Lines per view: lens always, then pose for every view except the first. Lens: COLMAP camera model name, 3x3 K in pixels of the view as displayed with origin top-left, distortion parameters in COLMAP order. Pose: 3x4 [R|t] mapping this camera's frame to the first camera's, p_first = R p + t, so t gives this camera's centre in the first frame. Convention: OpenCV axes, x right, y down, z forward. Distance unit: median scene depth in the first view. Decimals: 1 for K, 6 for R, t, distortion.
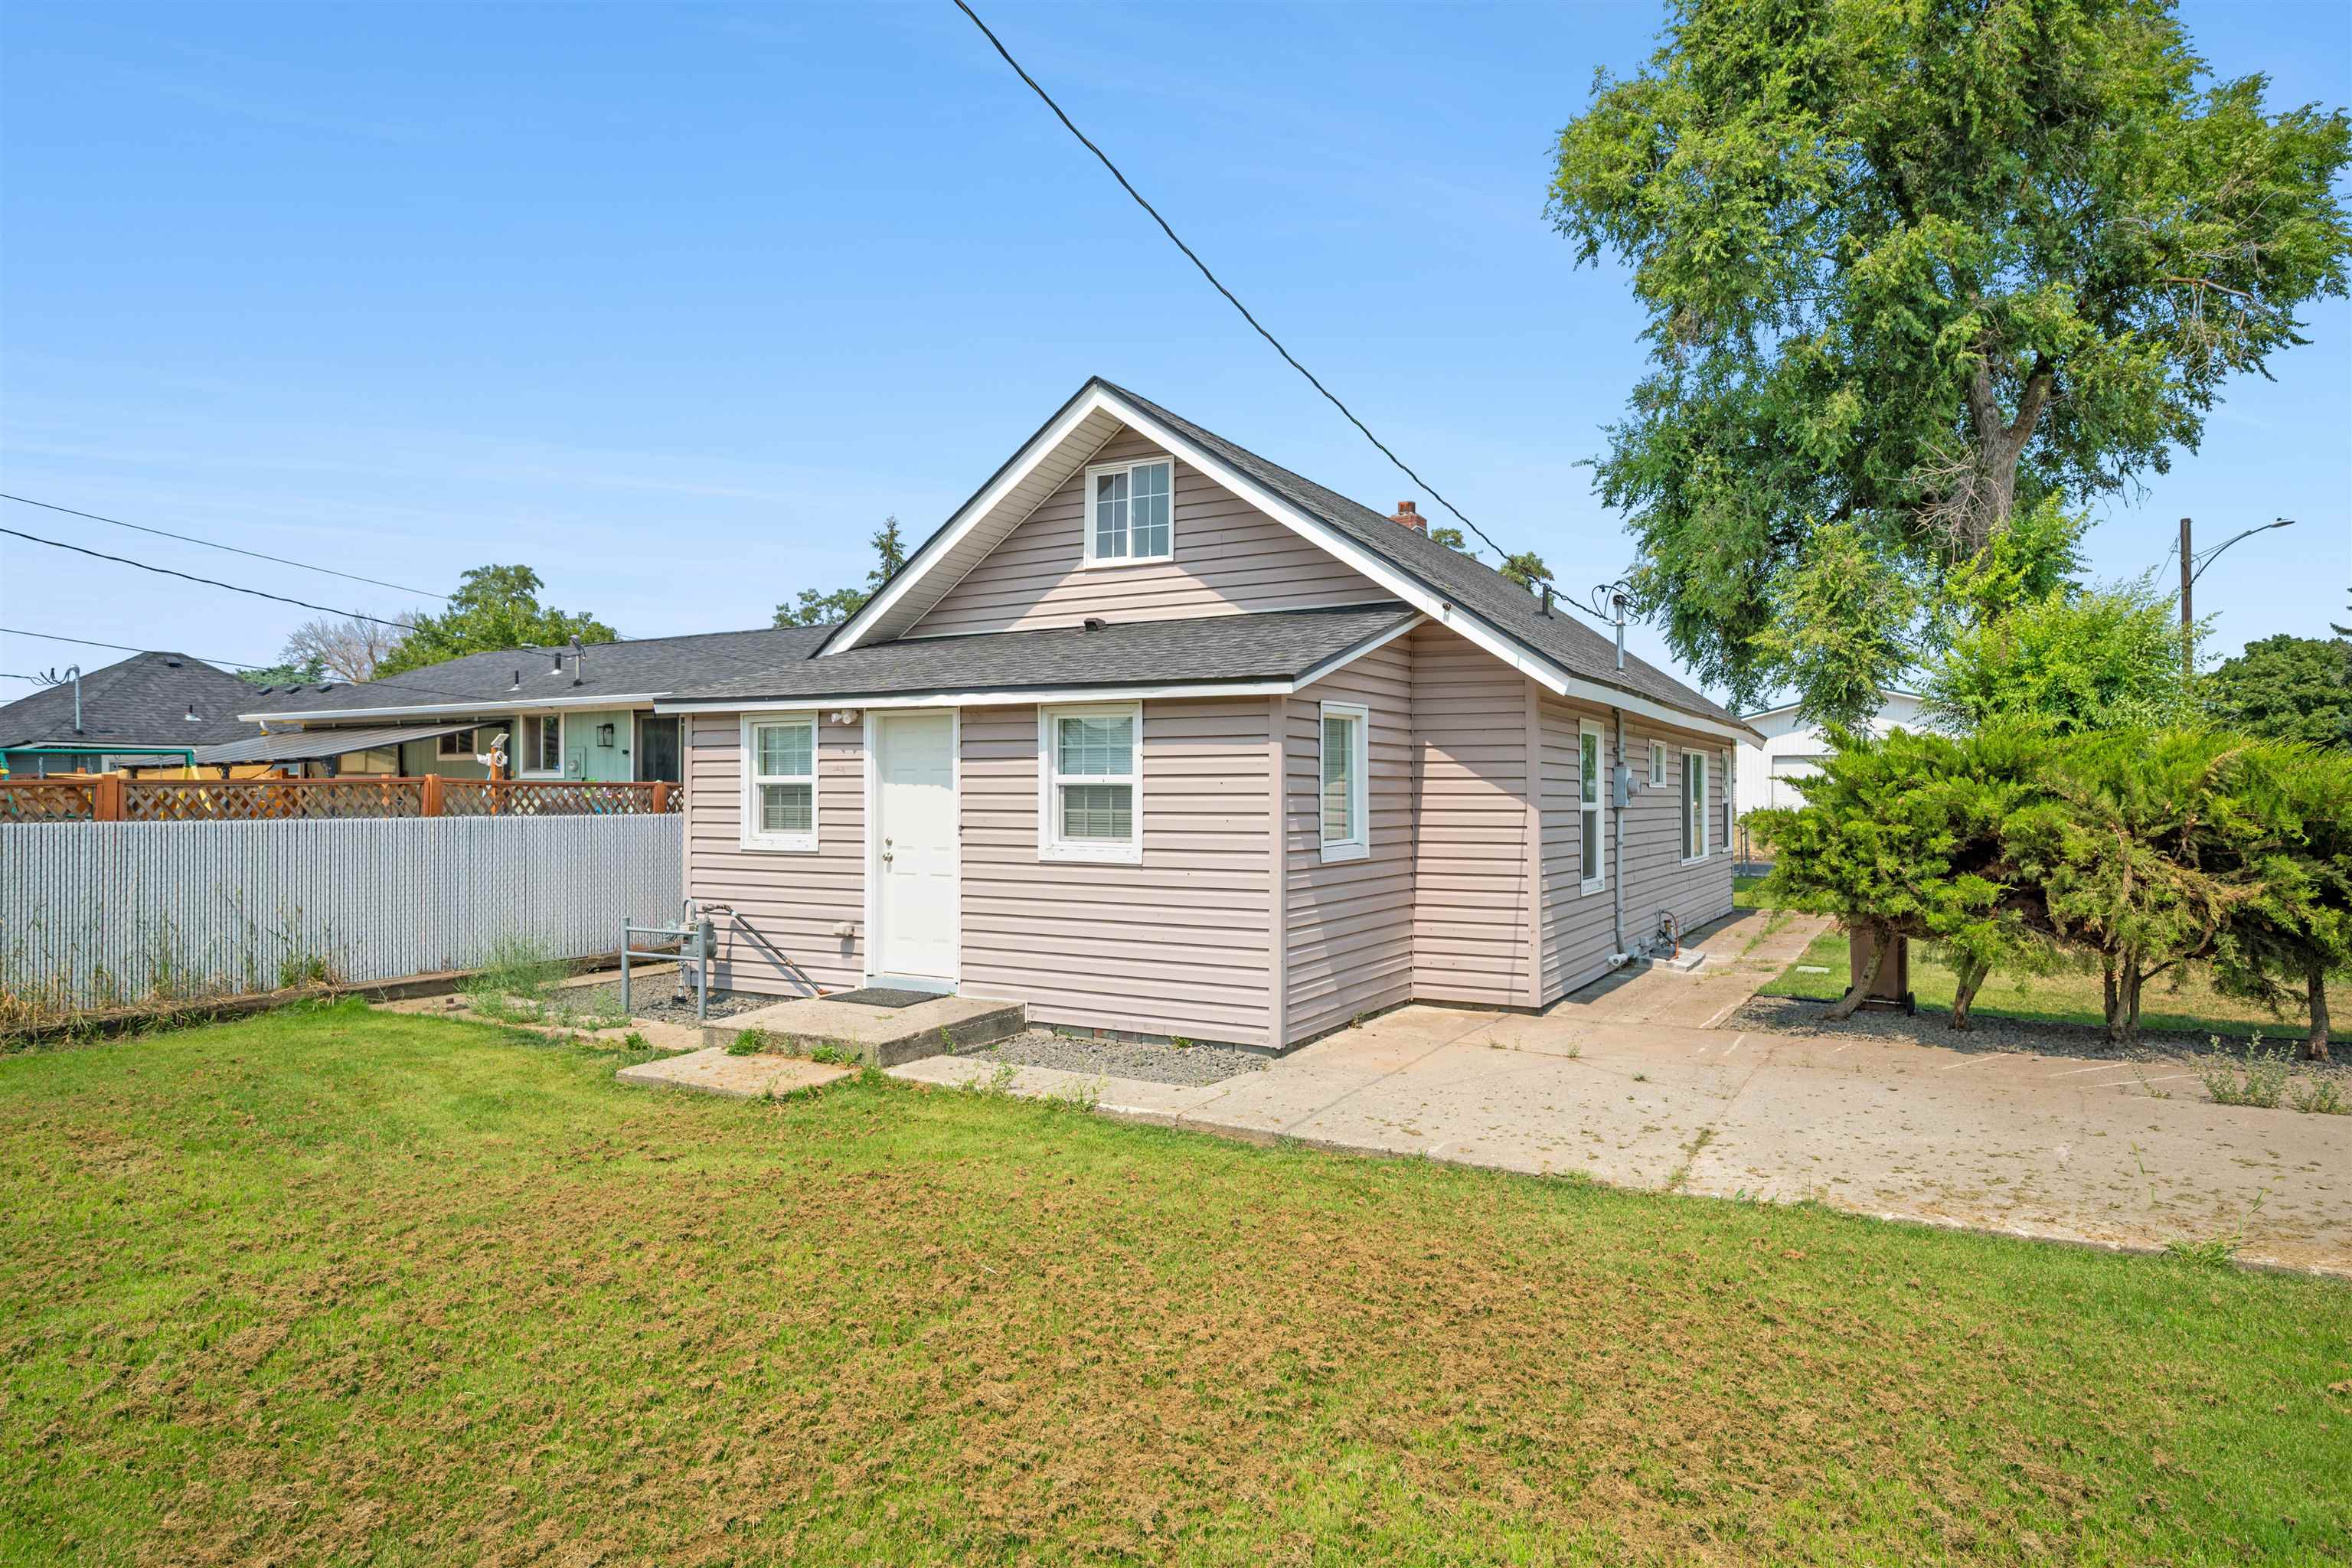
lens RADIAL K [[1369.1, 0, 1190.5], [0, 1369.1, 778.9], [0, 0, 1]] dist [0.003439, 0.000183]
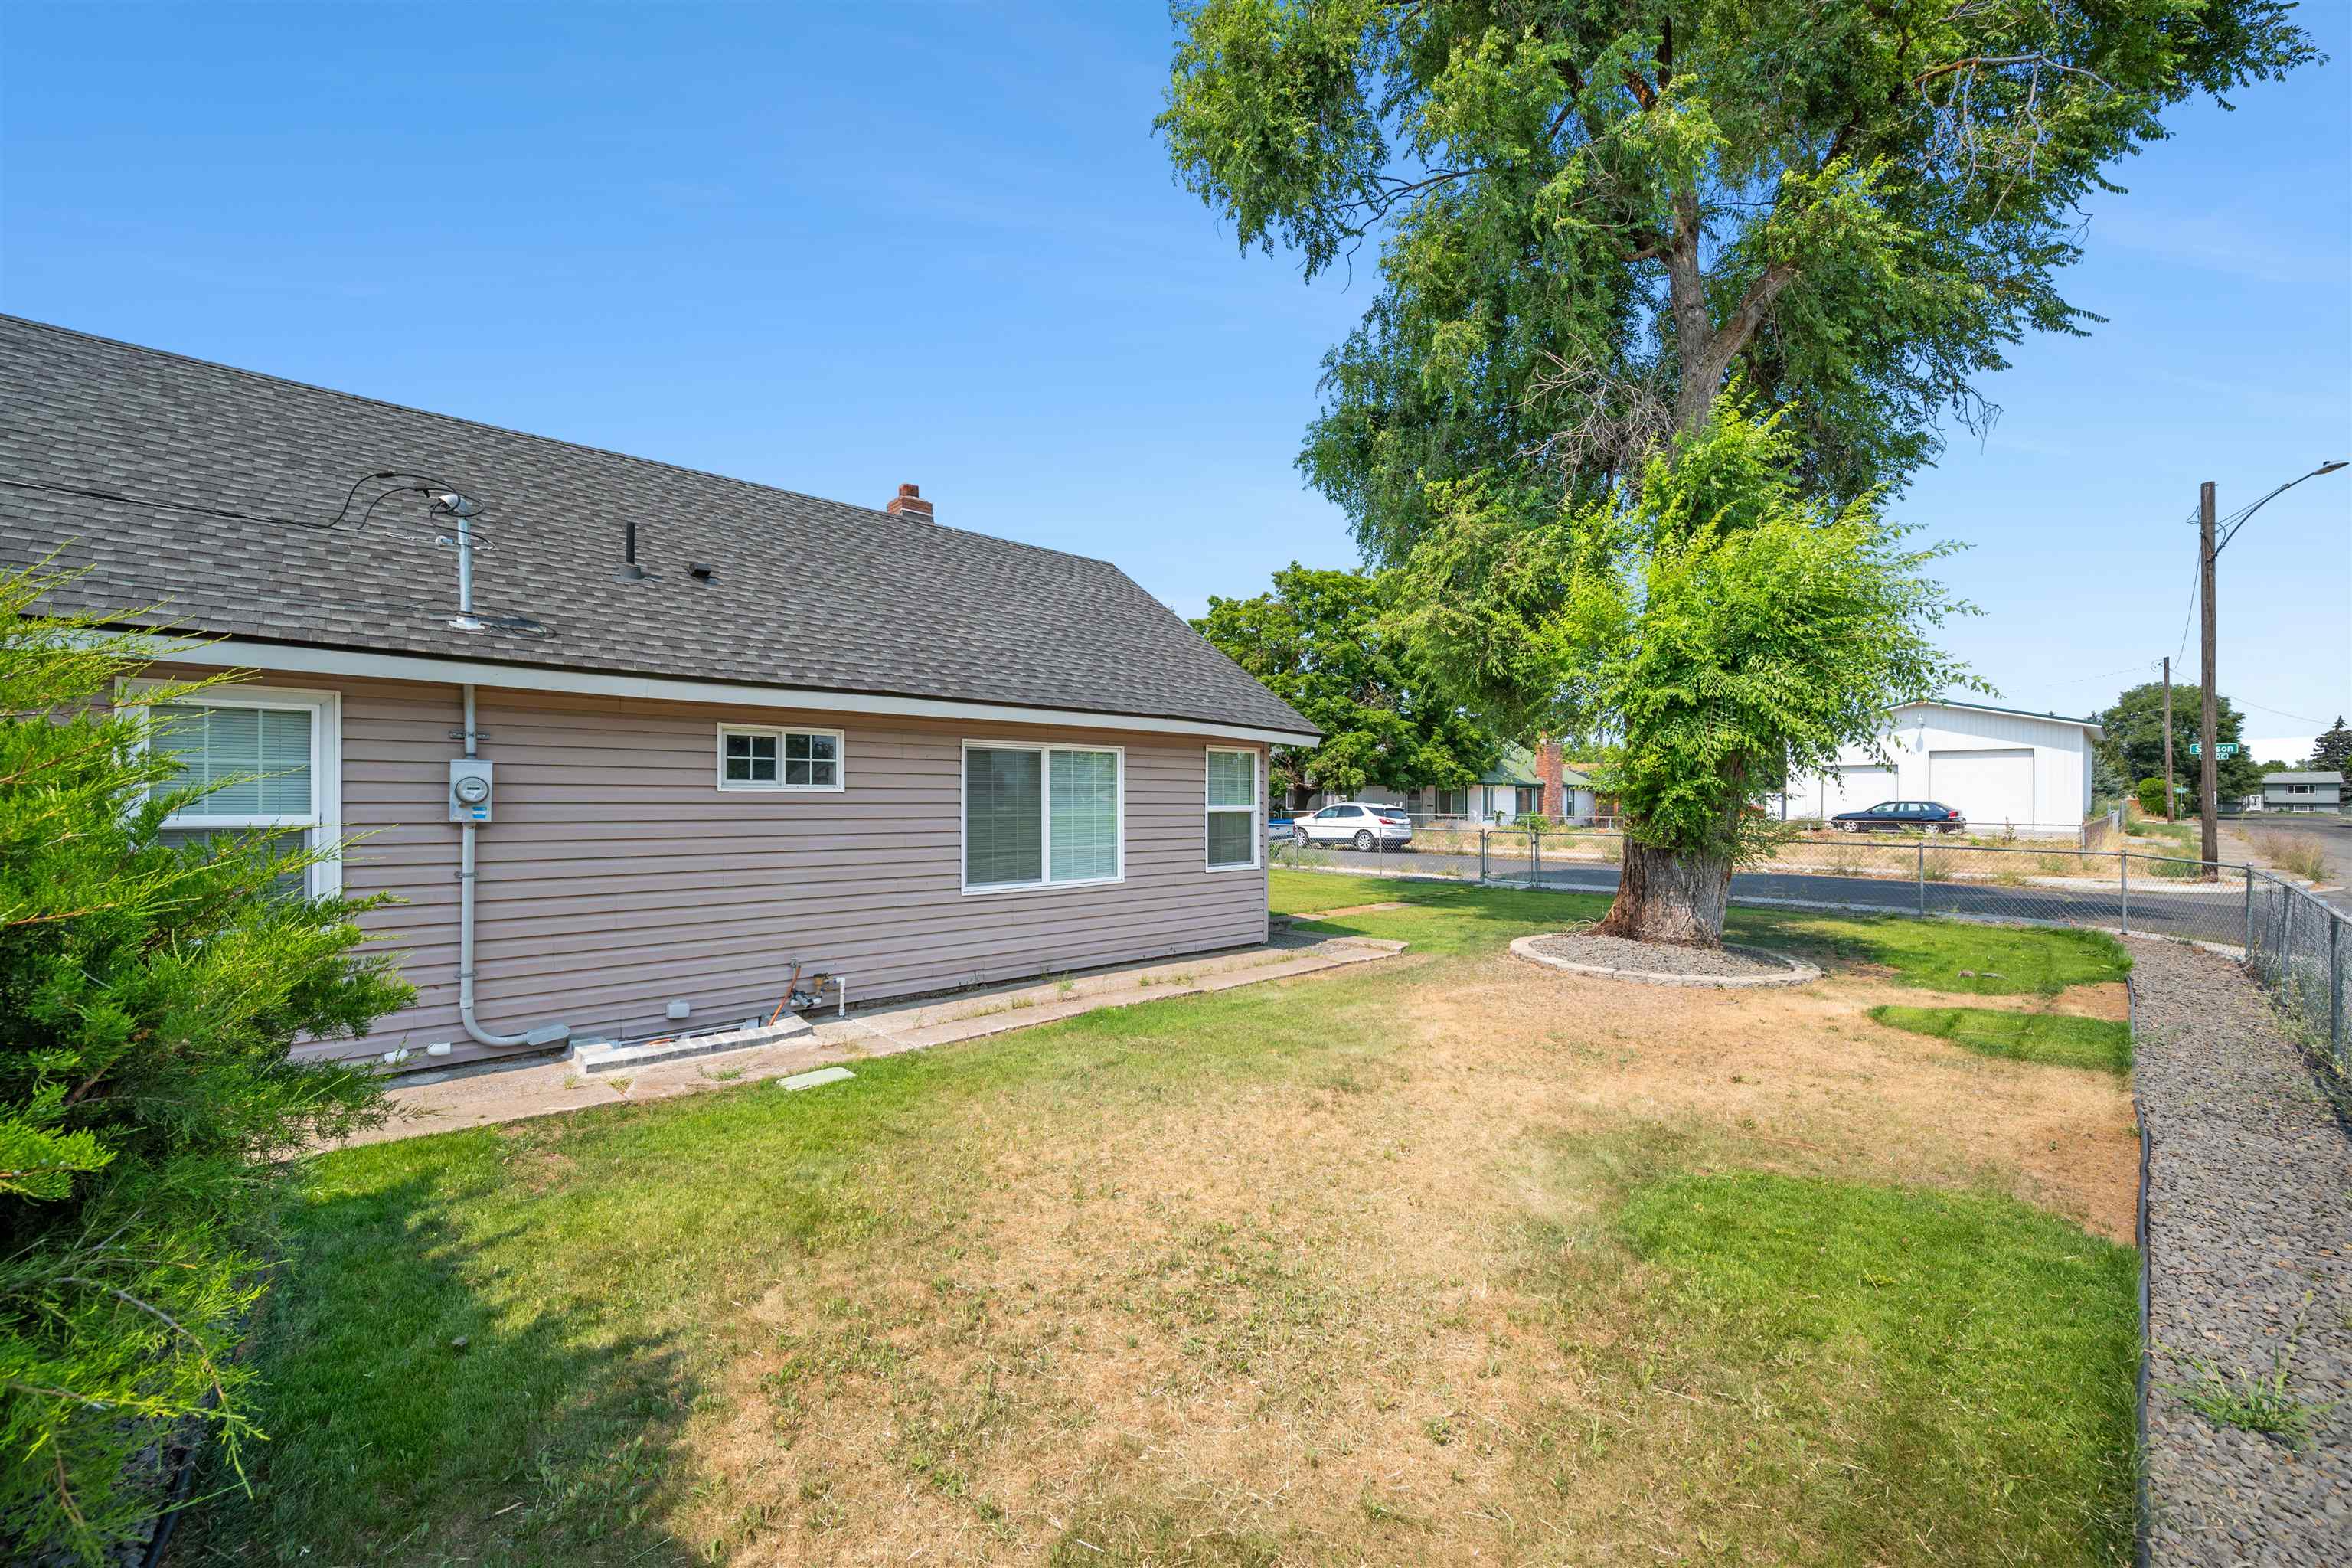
lens RADIAL K [[947.2, 0, 1176.0], [0, 947.2, 811.1], [0, 0, 1]] dist [0.001785, 0.000343]
pose [[0.955812, 0.002627, -0.293968, 0.838262], [0.003257, 0.999804, 0.019522, 0.008727], [0.293962, -0.019617, 0.955616, 0.704375]]
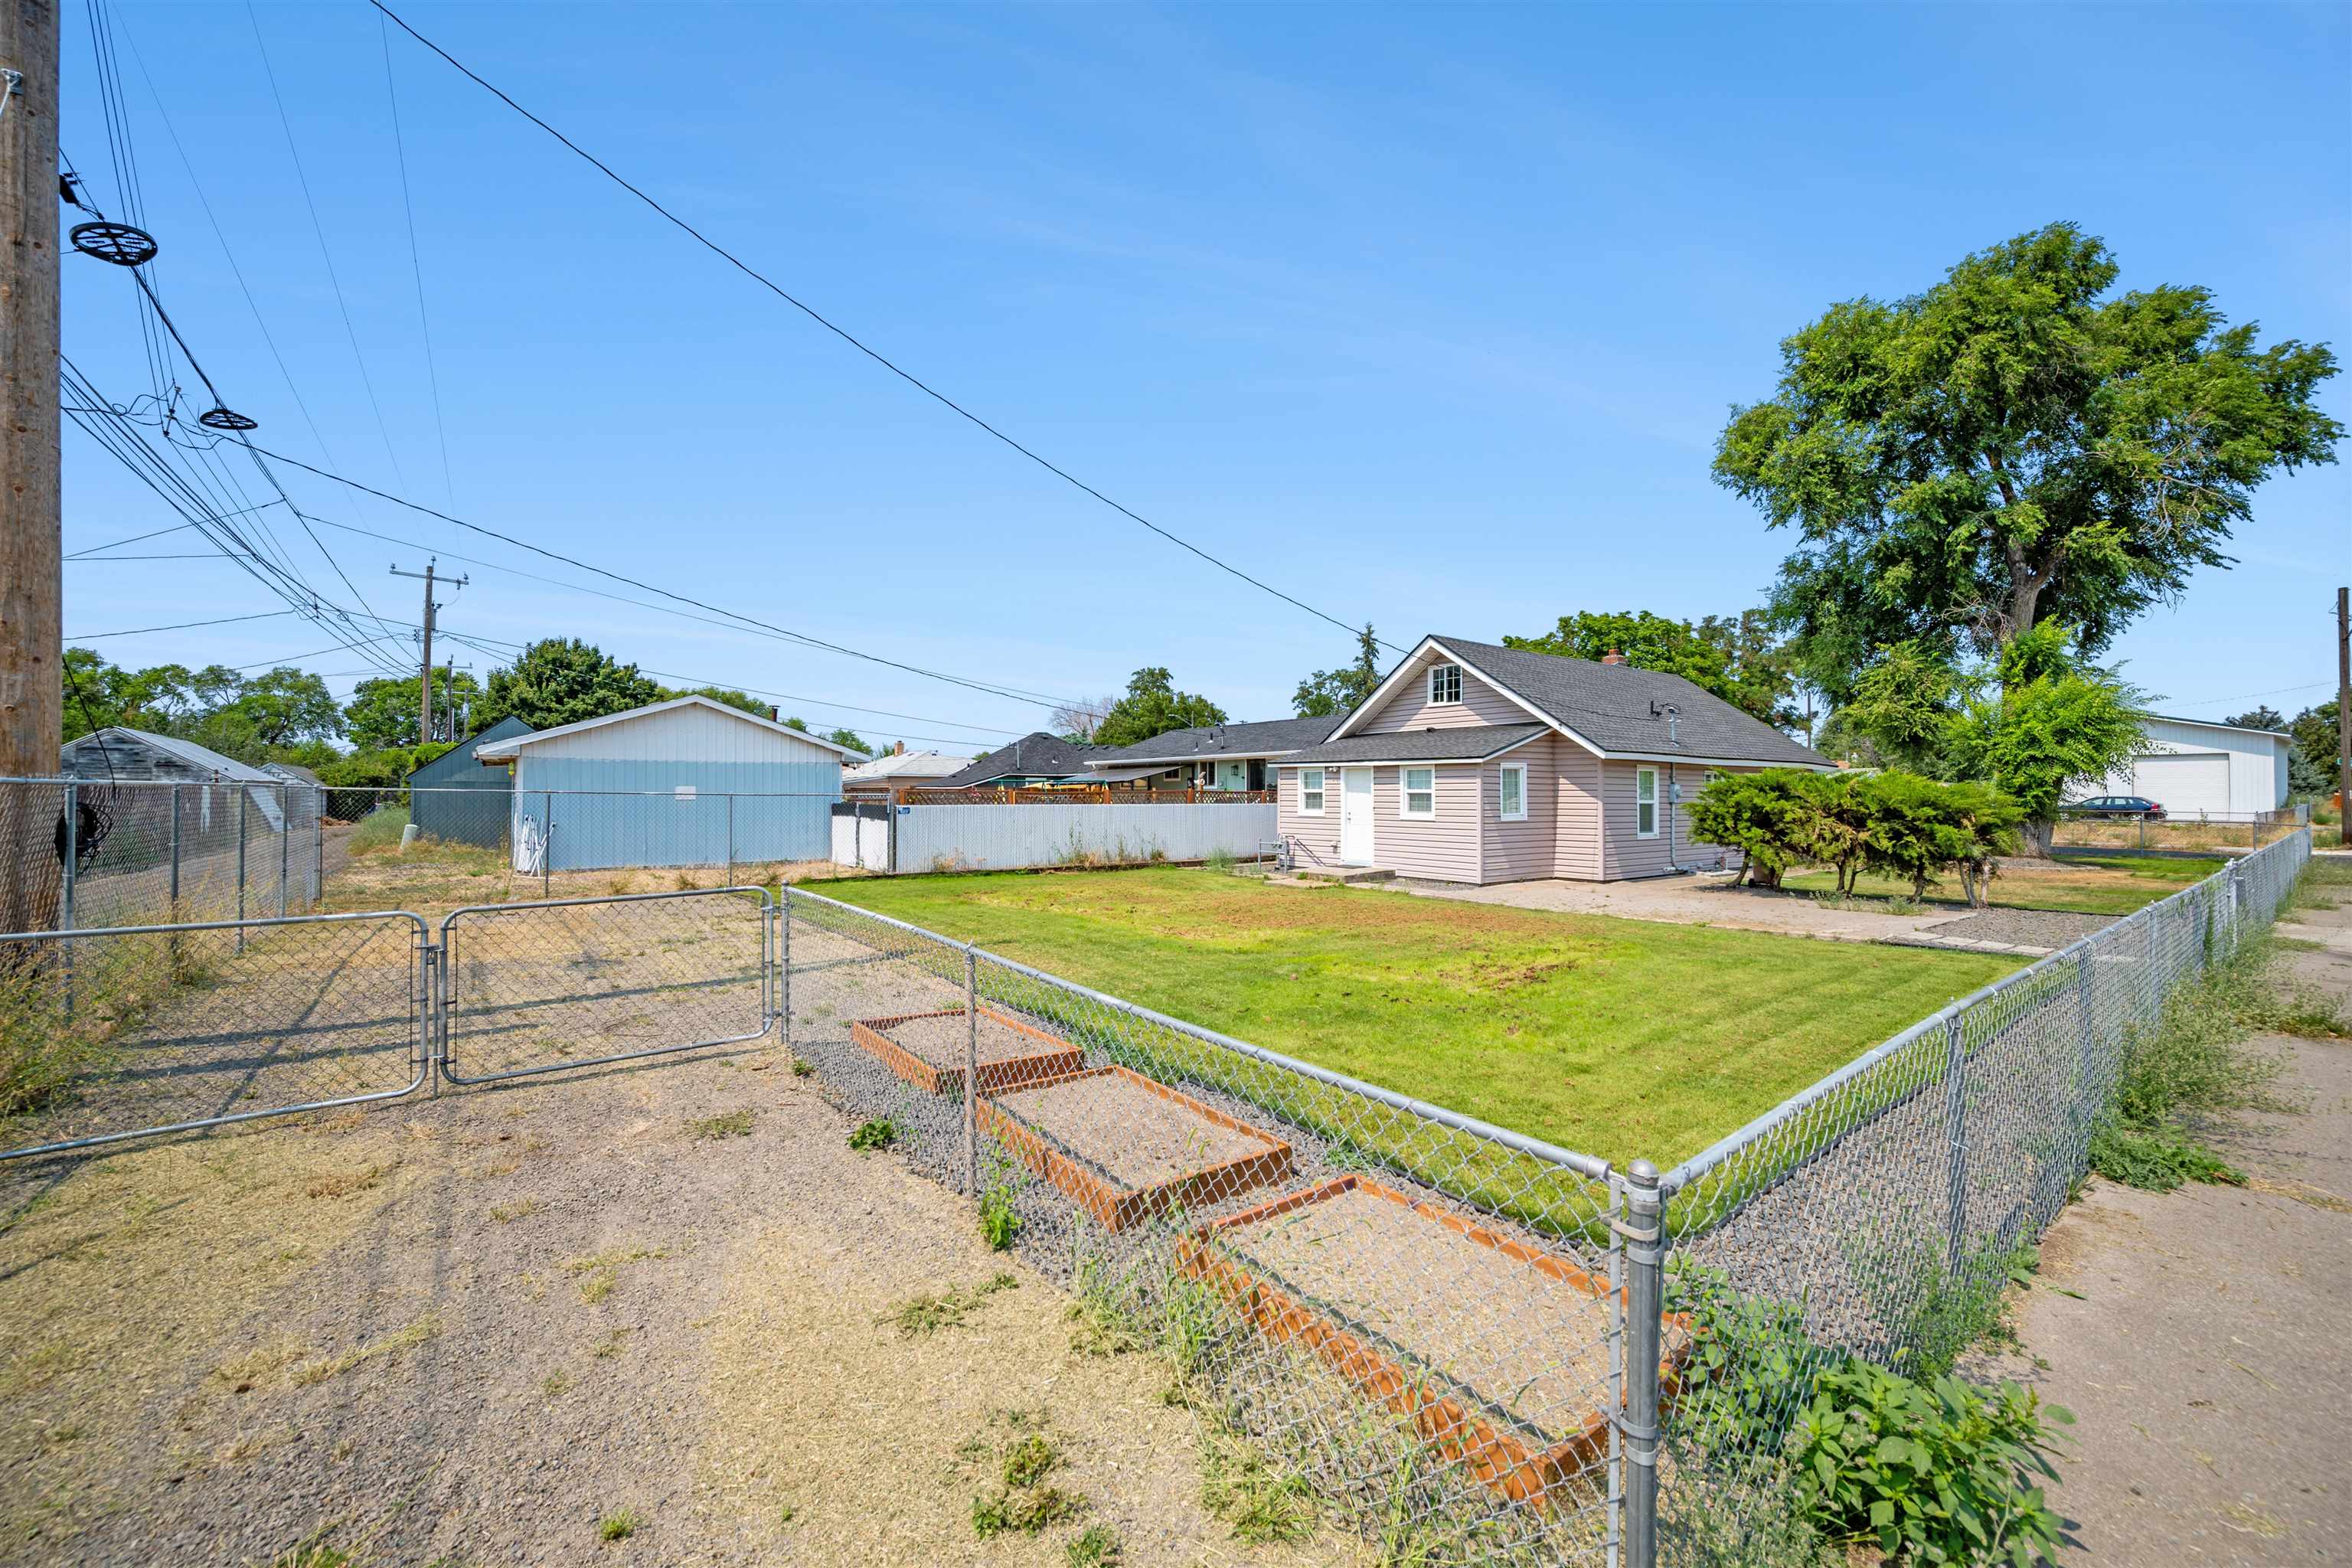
lens RADIAL K [[926.1, 0, 1179.0], [0, 926.1, 787.7], [0, 0, 1]] dist [0.001079, 0.000293]
pose [[0.912637, -0.001535, -0.408768, 0.213766], [0.002504, 0.999995, 0.001835, -0.009660], [0.408763, -0.002699, 0.912636, -0.789966]]
